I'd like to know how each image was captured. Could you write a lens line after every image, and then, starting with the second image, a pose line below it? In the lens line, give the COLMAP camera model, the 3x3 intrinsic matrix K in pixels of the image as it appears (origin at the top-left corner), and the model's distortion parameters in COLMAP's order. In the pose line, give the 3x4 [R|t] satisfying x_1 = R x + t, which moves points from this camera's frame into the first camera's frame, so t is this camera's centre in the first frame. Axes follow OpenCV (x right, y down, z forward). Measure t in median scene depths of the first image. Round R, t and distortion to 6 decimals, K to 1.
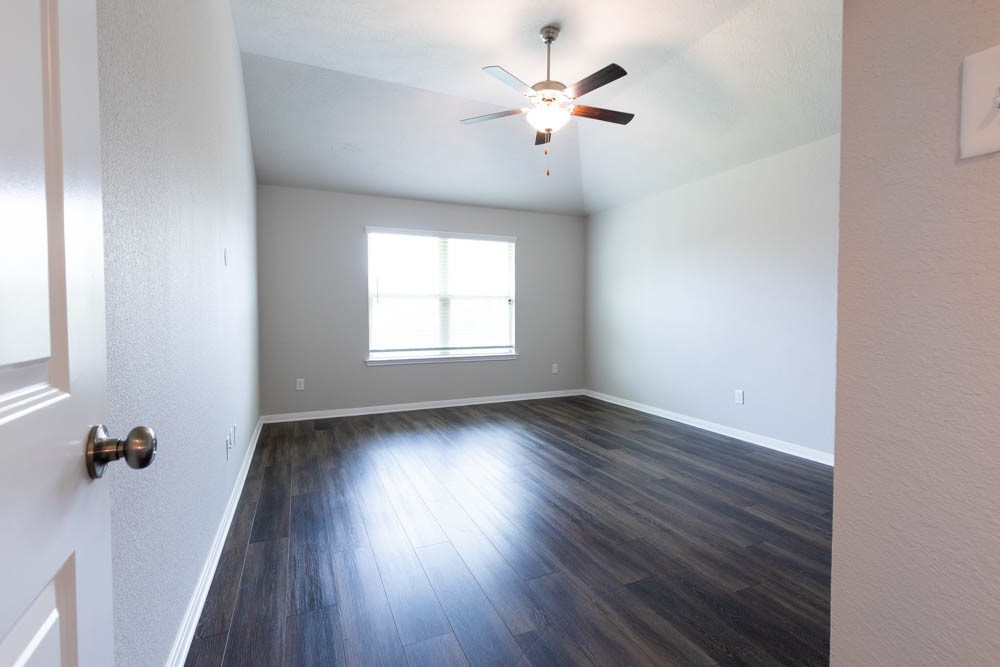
lens RADIAL K [[455.6, 0, 501.1], [0, 455.6, 335.6], [0, 0, 1]] dist [0.003521, 0.000280]
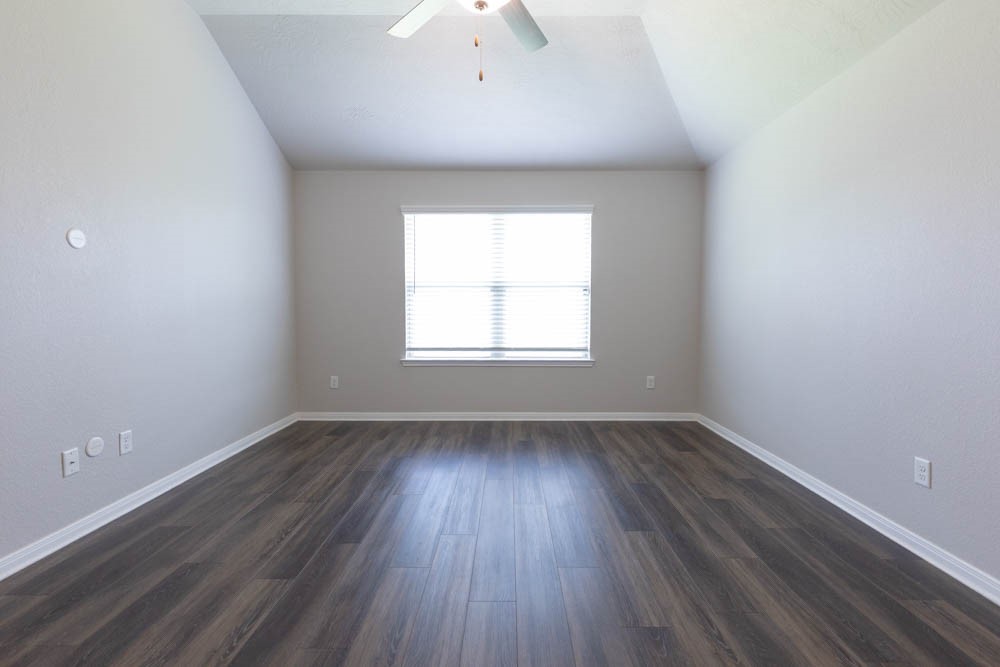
lens RADIAL K [[455.6, 0, 498.6], [0, 455.6, 332.5], [0, 0, 1]] dist [0.003521, 0.000280]
pose [[0.906146, 0.019409, -0.422520, 0.222364], [-0.020813, 0.999783, 0.001289, -0.002285], [0.422453, 0.007626, 0.906353, 0.261187]]
